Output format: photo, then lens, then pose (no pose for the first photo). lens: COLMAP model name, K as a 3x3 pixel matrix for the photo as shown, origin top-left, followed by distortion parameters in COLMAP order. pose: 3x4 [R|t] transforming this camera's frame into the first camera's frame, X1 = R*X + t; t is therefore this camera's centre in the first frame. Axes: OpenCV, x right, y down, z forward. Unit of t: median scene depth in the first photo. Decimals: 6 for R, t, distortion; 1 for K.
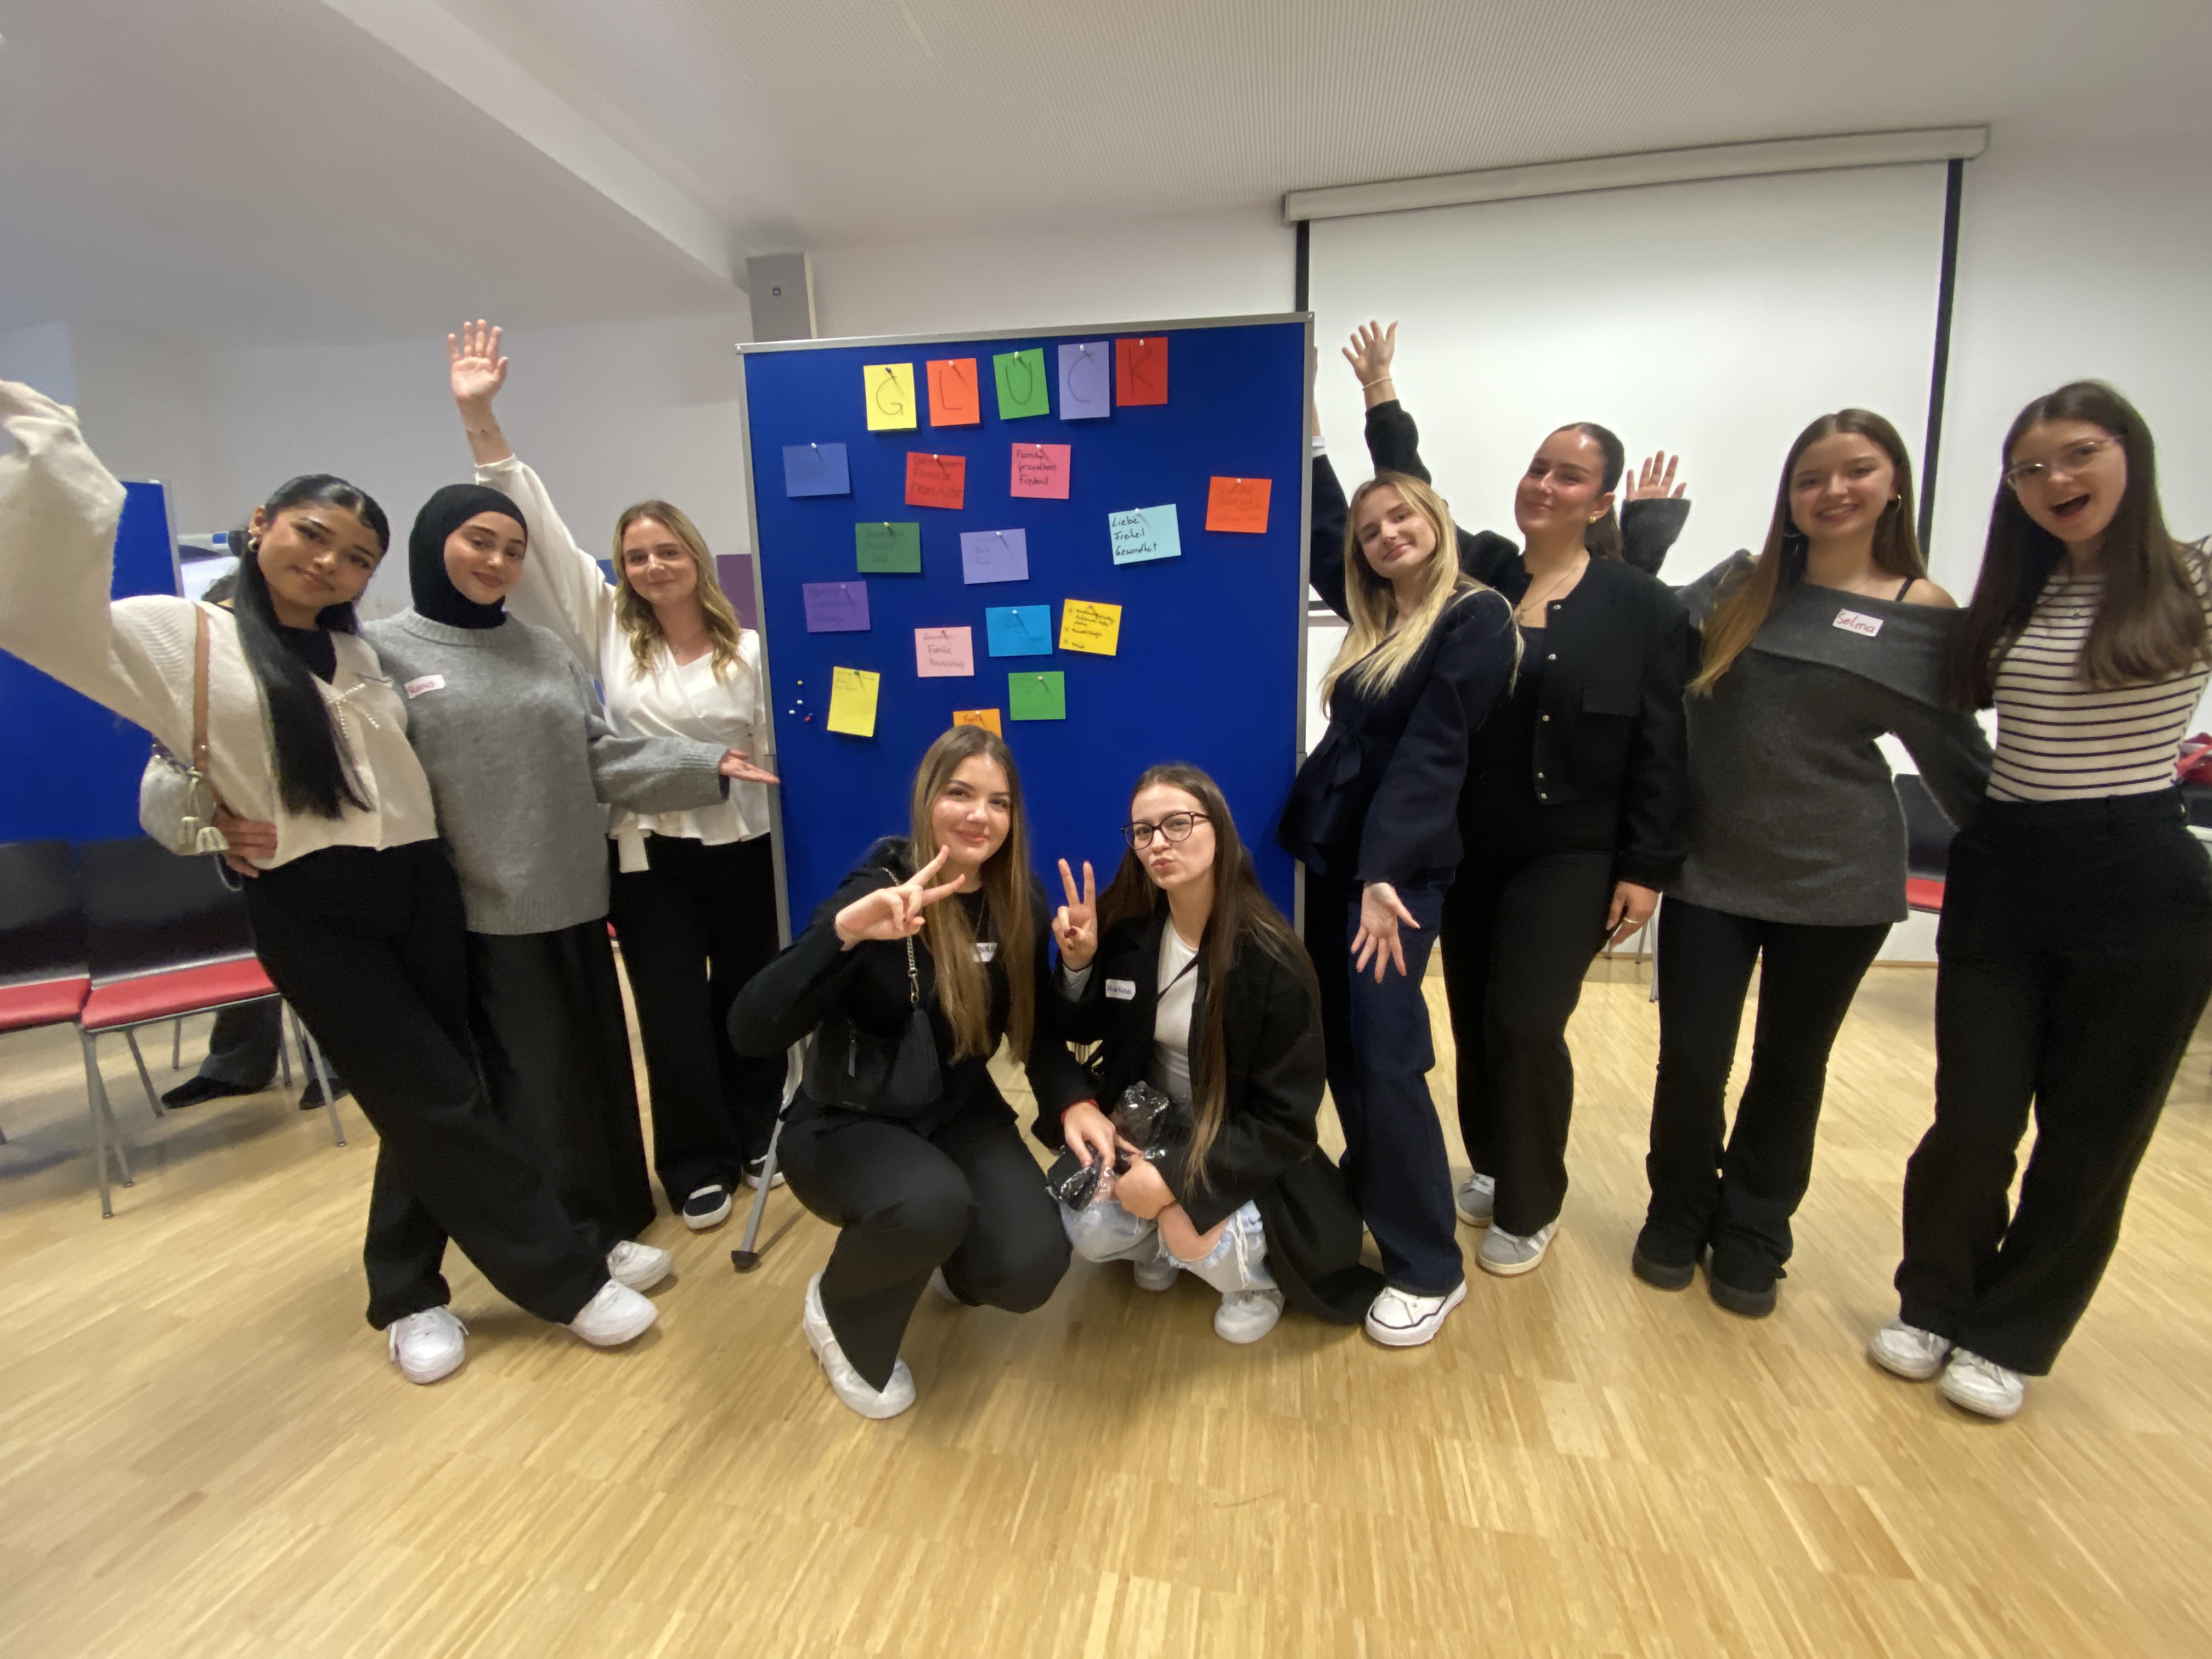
lens RADIAL K [[893.9, 0, 1106.0], [0, 893.9, 829.5], [0, 0, 1]] dist [0.021532, -0.019577]
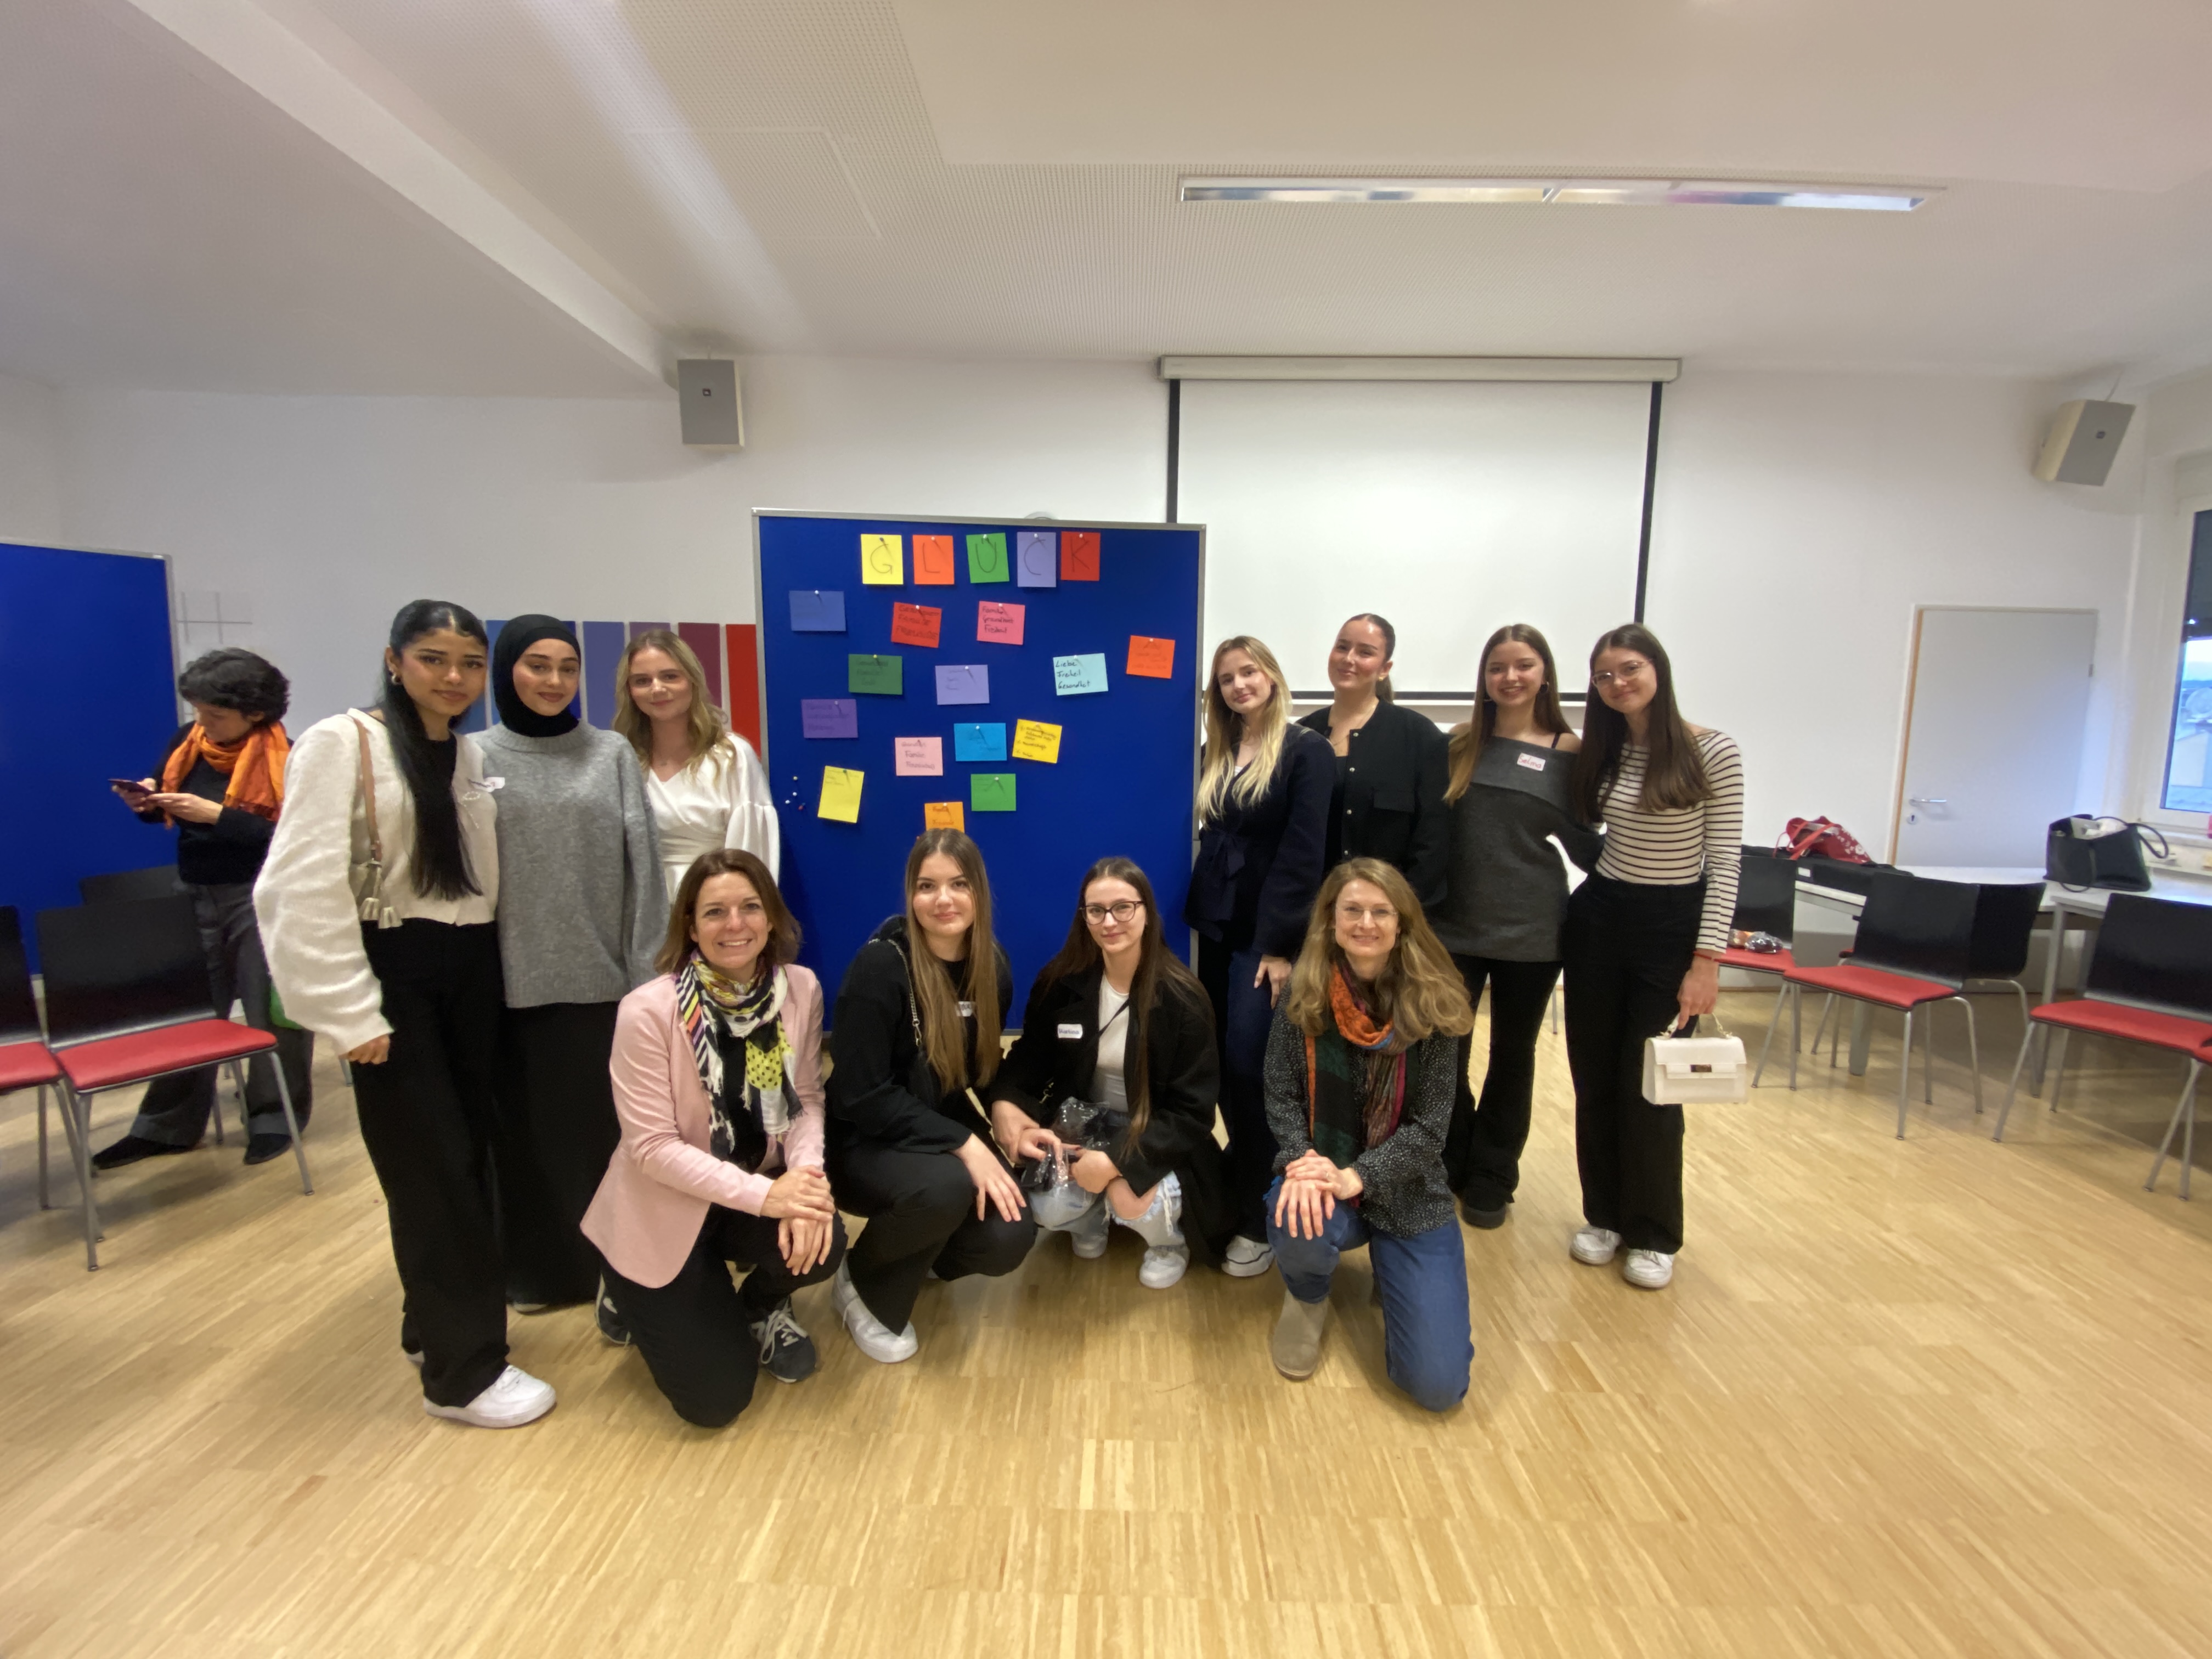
lens RADIAL K [[861.8, 0, 1106.0], [0, 861.8, 829.5], [0, 0, 1]] dist [0.038776, -0.025191]
pose [[0.986748, 0.007782, 0.162076, -0.135044], [-0.000757, 0.999059, -0.043360, -0.050168], [-0.162261, 0.042663, 0.985825, -0.271196]]
